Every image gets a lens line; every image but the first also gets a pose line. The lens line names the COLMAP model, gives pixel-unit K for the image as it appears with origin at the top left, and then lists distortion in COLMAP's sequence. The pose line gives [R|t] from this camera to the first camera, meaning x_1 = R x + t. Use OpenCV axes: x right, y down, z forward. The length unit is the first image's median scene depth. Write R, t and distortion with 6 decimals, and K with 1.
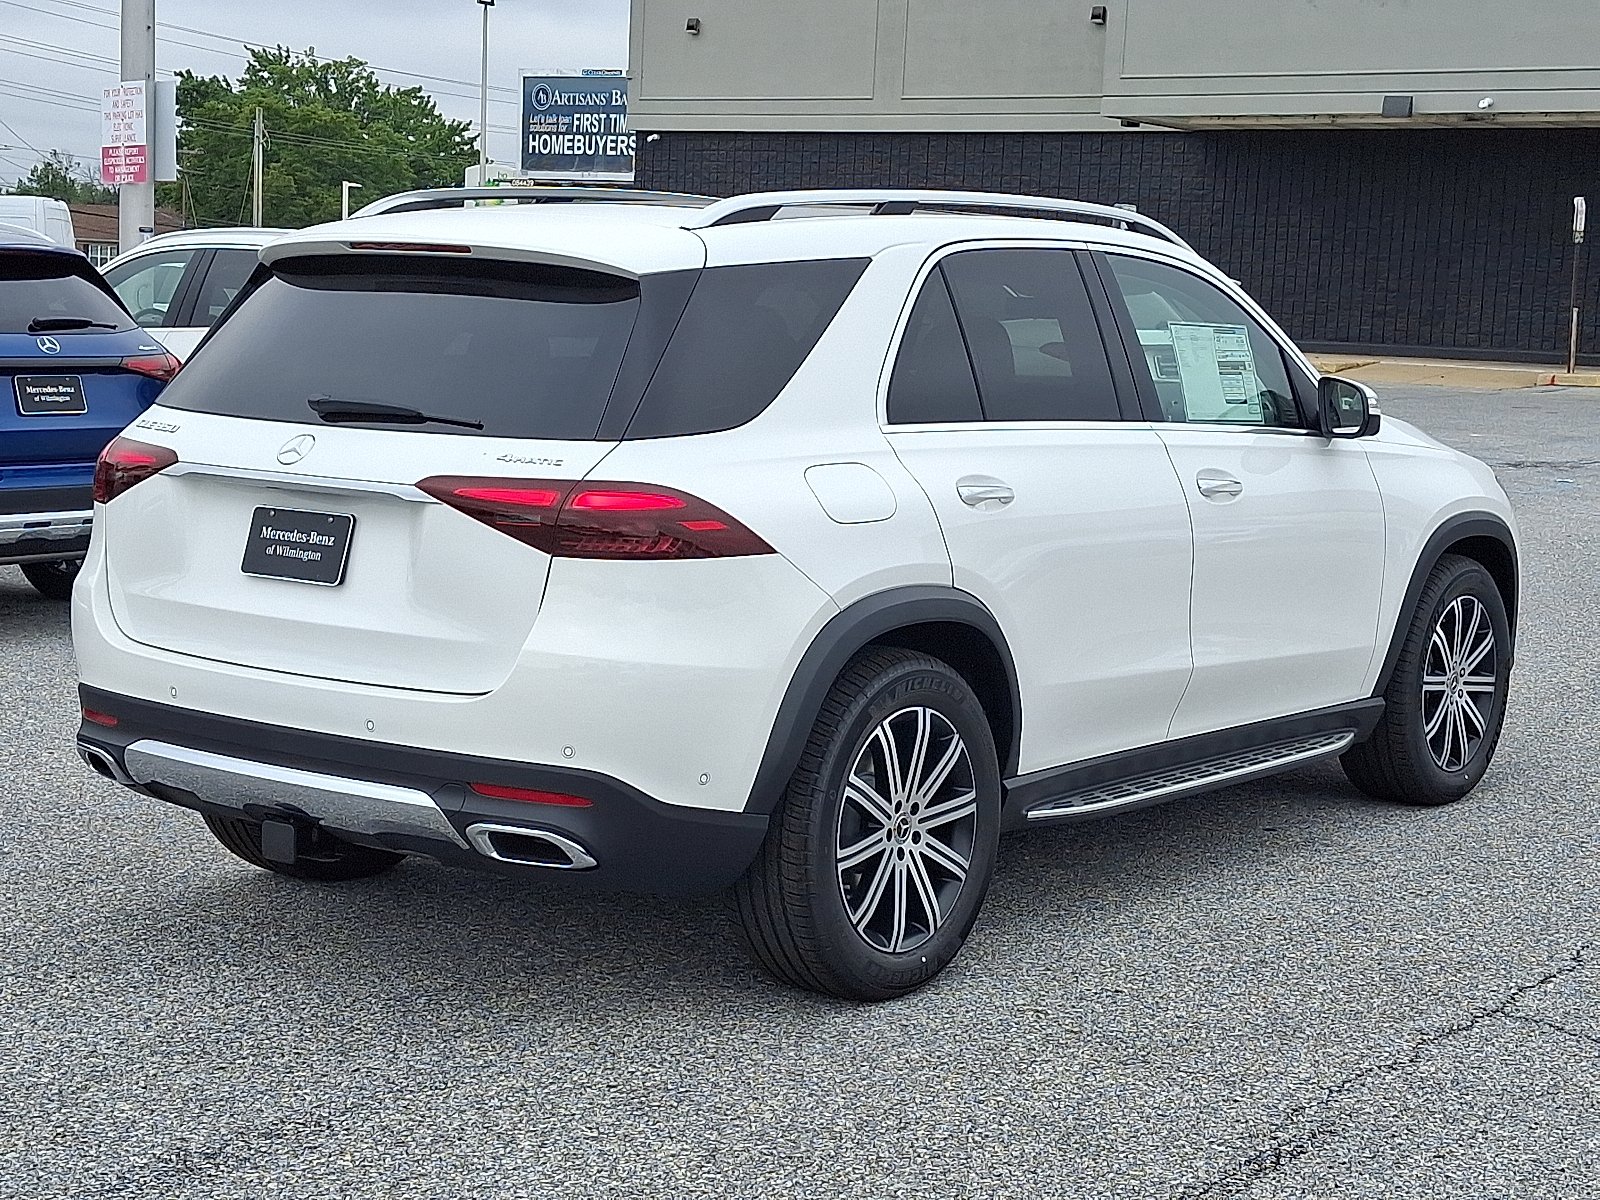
lens RADIAL K [[2666.9, 0, 800.0], [0, 2666.9, 600.0], [0, 0, 1]] dist [0.316206, -0.000850]
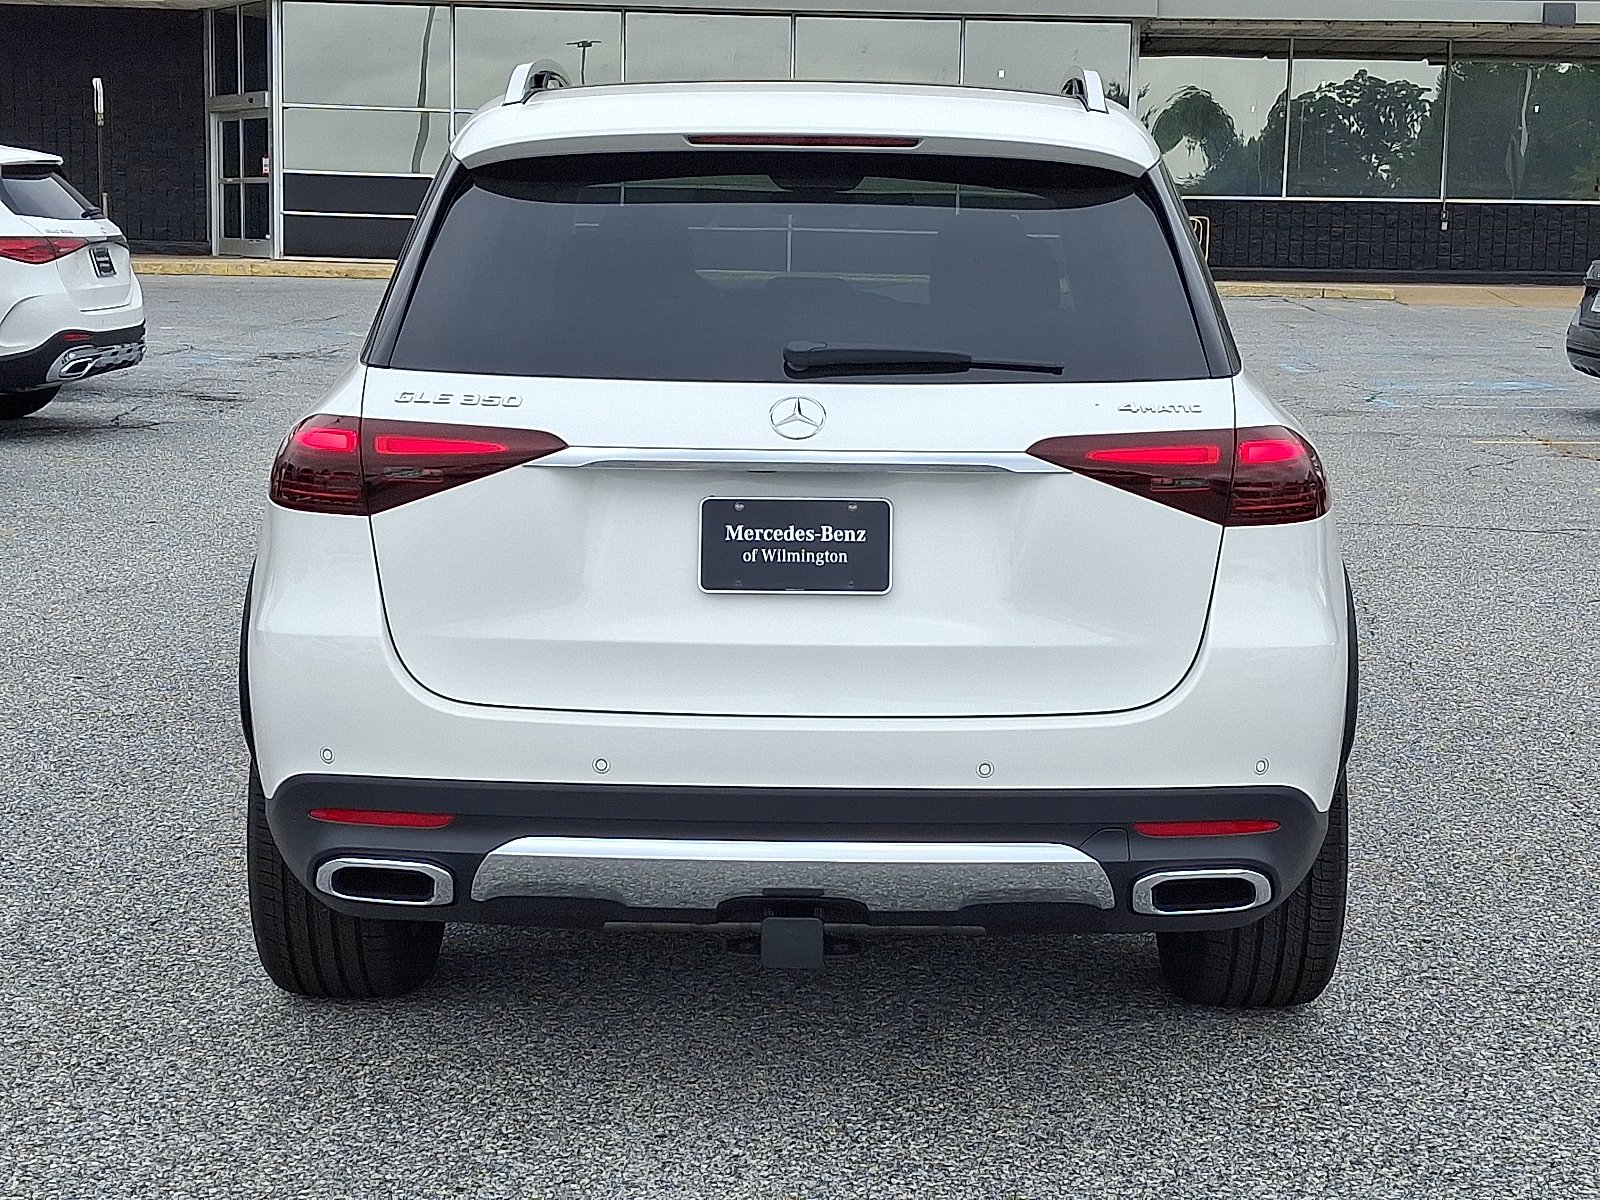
lens RADIAL K [[2666.9, 0, 800.0], [0, 2666.9, 600.0], [0, 0, 1]] dist [0.316206, -0.000850]
pose [[0.793756, -0.108630, 0.598457, -0.637844], [0.083191, 0.994065, 0.070101, -0.057891], [-0.602521, -0.005857, 0.798082, 0.413585]]
